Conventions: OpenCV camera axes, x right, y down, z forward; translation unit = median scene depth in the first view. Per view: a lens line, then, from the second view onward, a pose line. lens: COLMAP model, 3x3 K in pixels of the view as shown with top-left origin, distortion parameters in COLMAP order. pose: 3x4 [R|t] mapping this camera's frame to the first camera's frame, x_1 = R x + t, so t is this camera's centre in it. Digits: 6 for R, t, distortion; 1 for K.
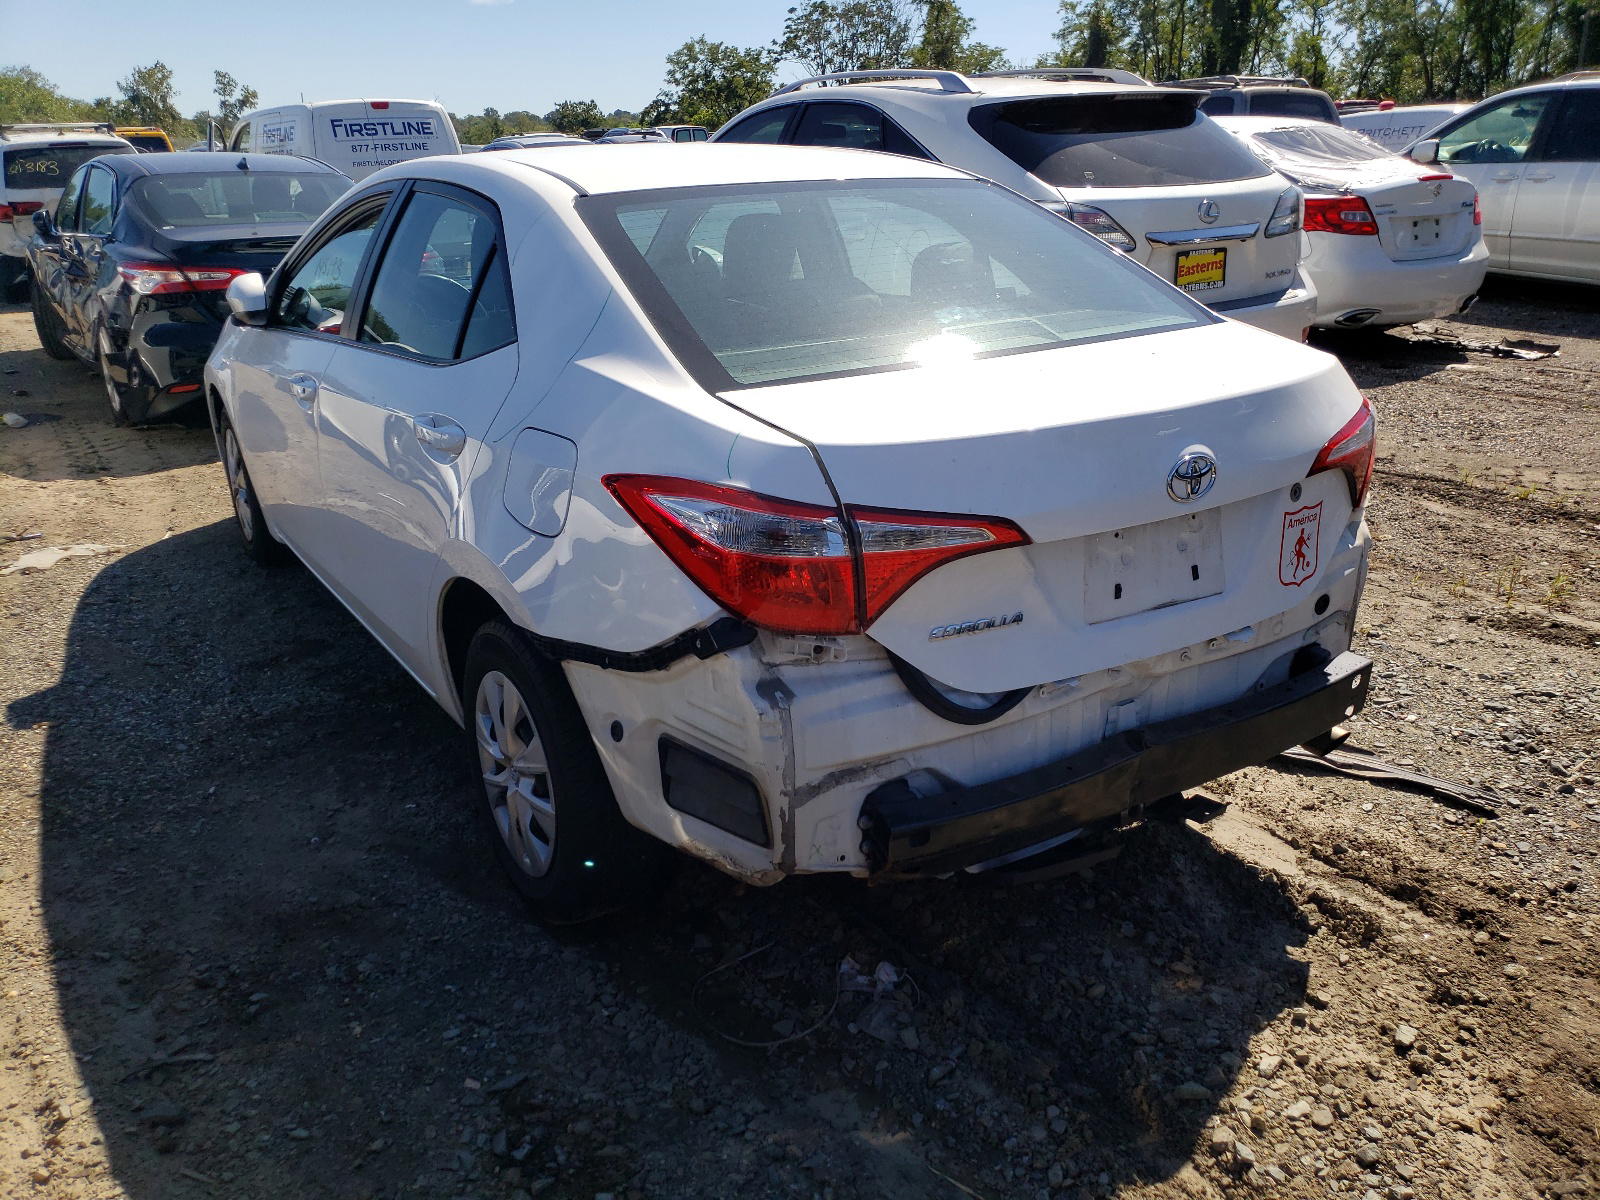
lens RADIAL K [[1193.9, 0, 767.9], [0, 1193.9, 585.0], [0, 0, 1]] dist [0.033057, -0.034312]
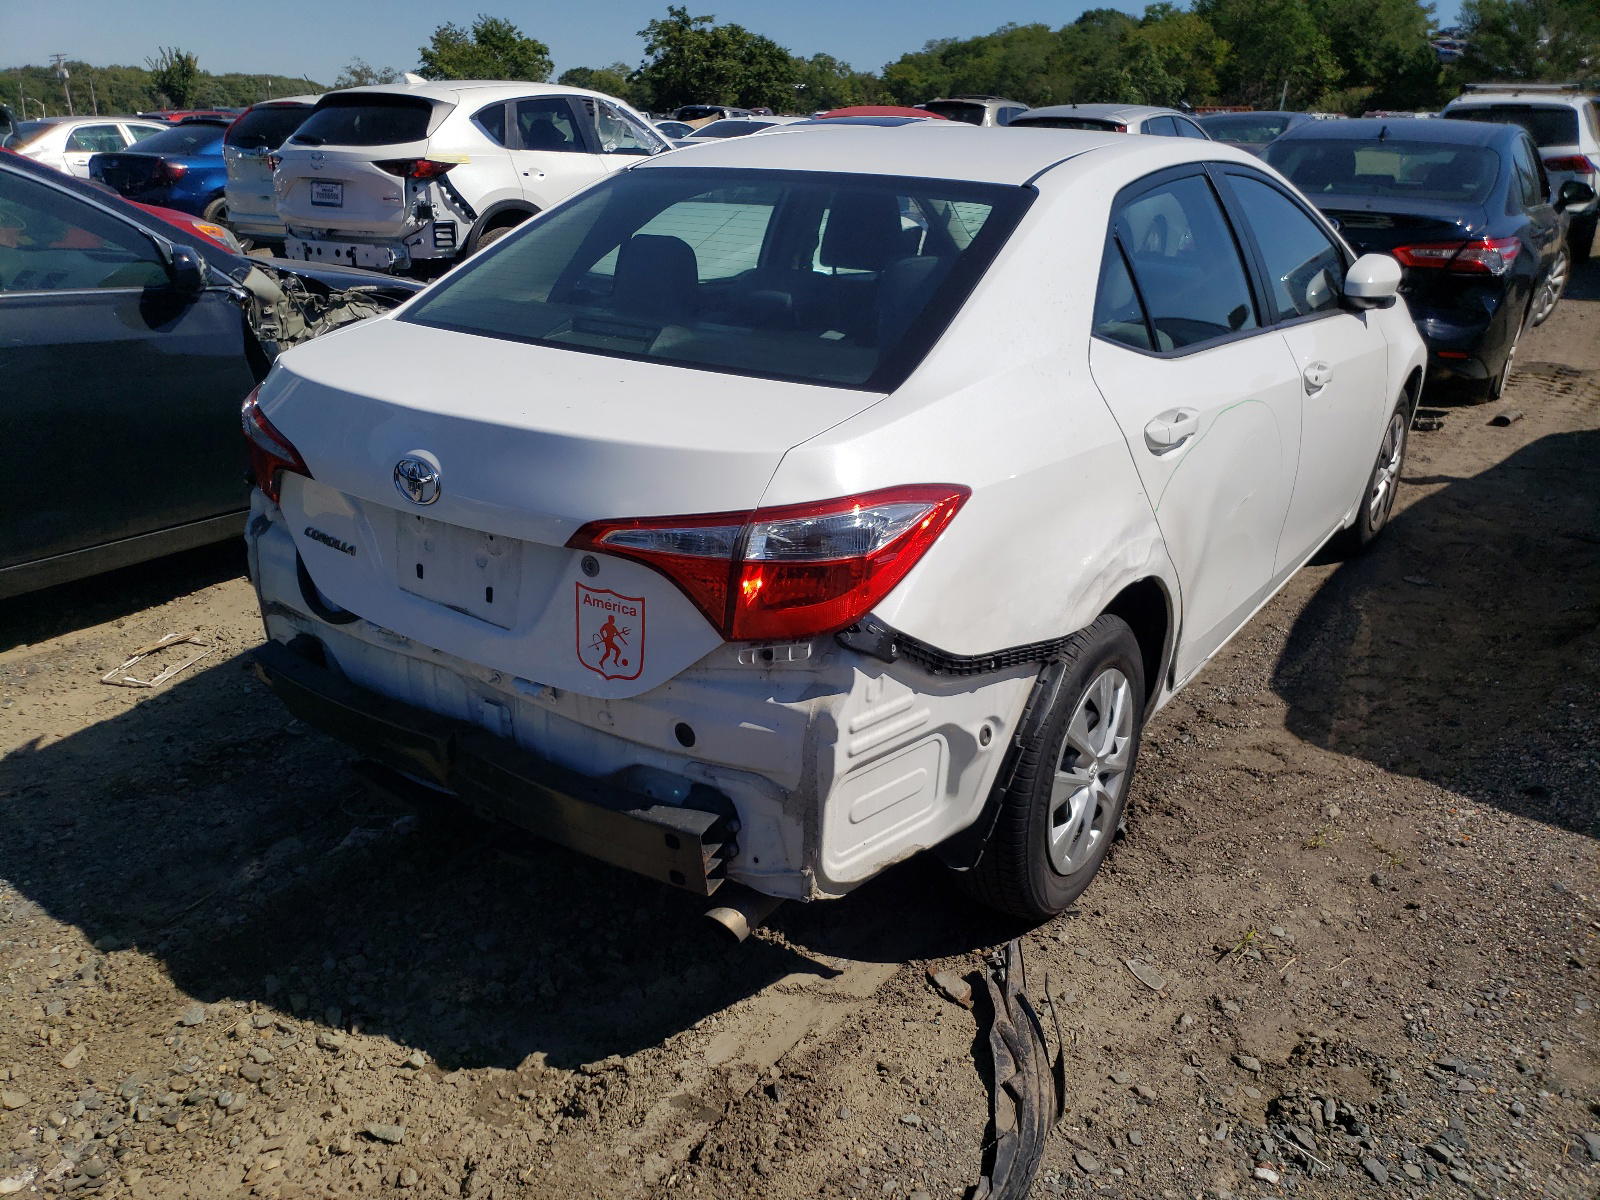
lens RADIAL K [[1193.9, 0, 805.7], [0, 1193.9, 600.0], [0, 0, 1]] dist [0.033057, -0.034312]
pose [[0.426546, 0.364380, -0.827820, 1.114214], [-0.329608, 0.914942, 0.232893, -0.277740], [0.842269, 0.173516, 0.510367, 0.636161]]
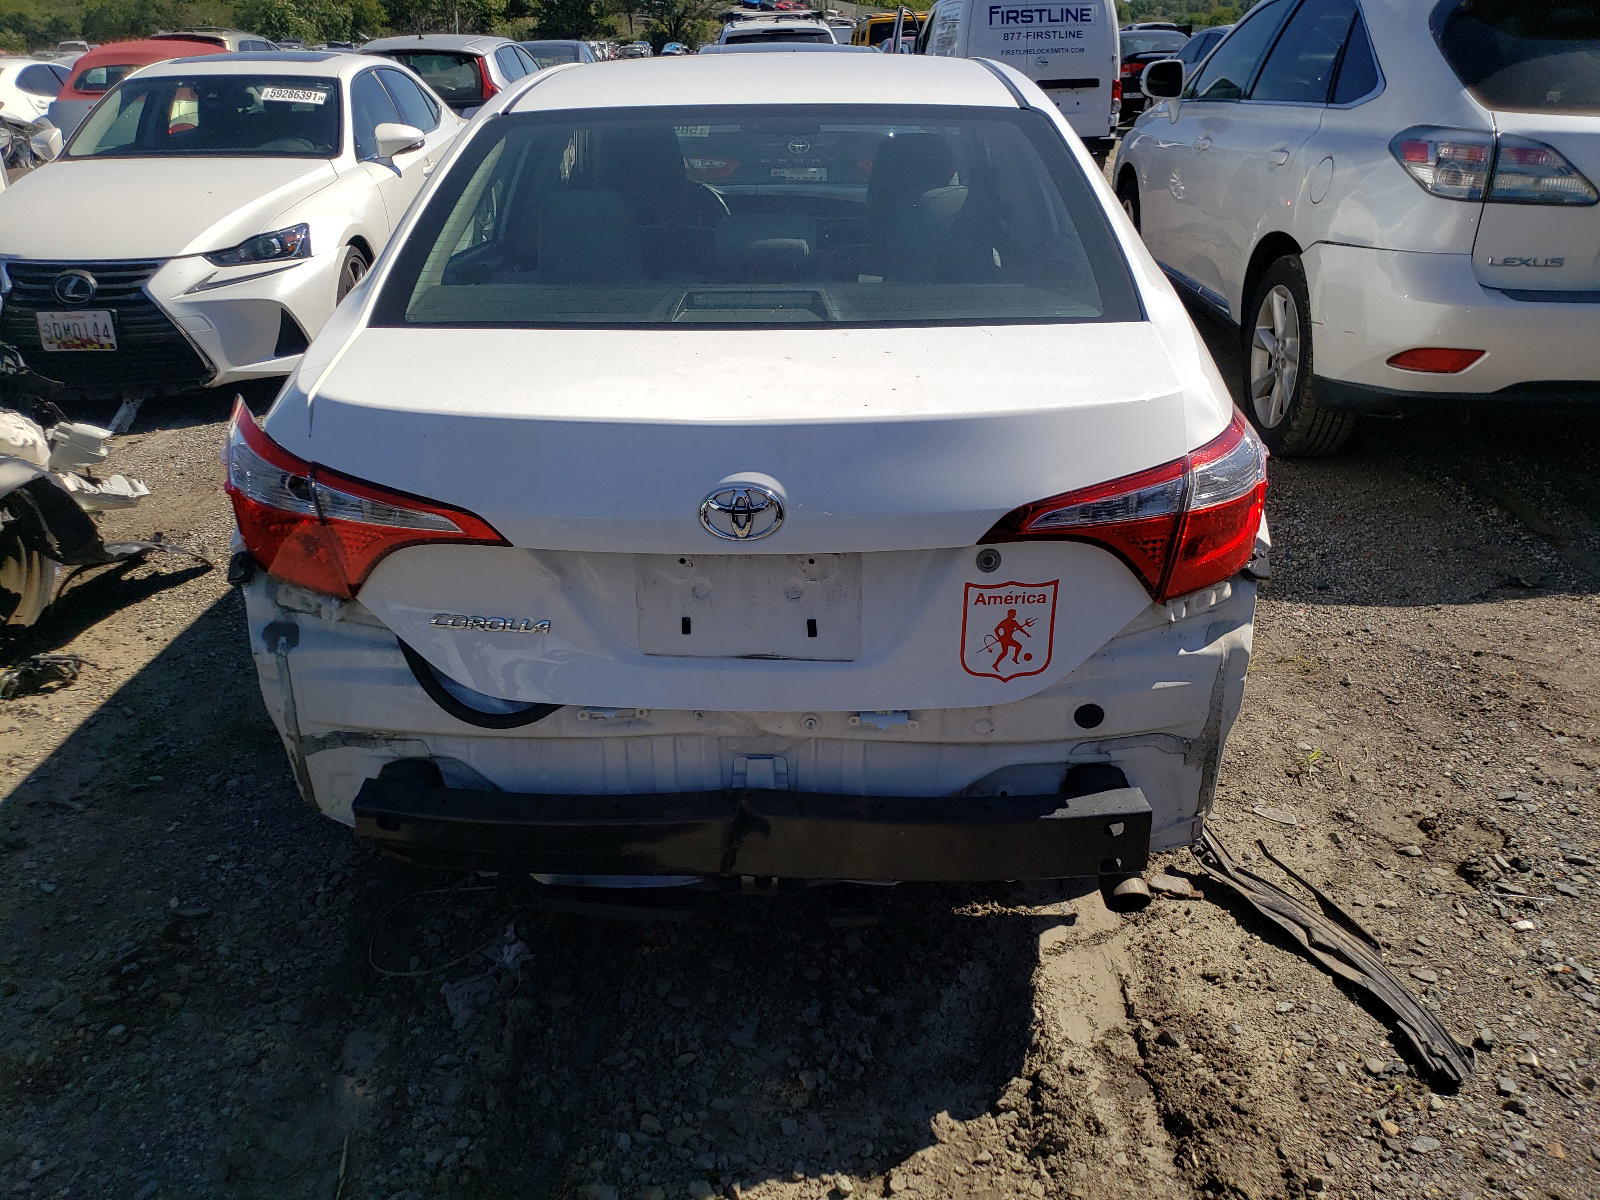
lens RADIAL K [[1193.9, 0, 786.0], [0, 1193.9, 597.6], [0, 0, 1]] dist [0.033057, -0.034312]
pose [[0.844591, 0.233778, -0.481679, 0.638023], [-0.188995, 0.971902, 0.140312, -0.123789], [0.500946, -0.027472, 0.865042, 0.259768]]
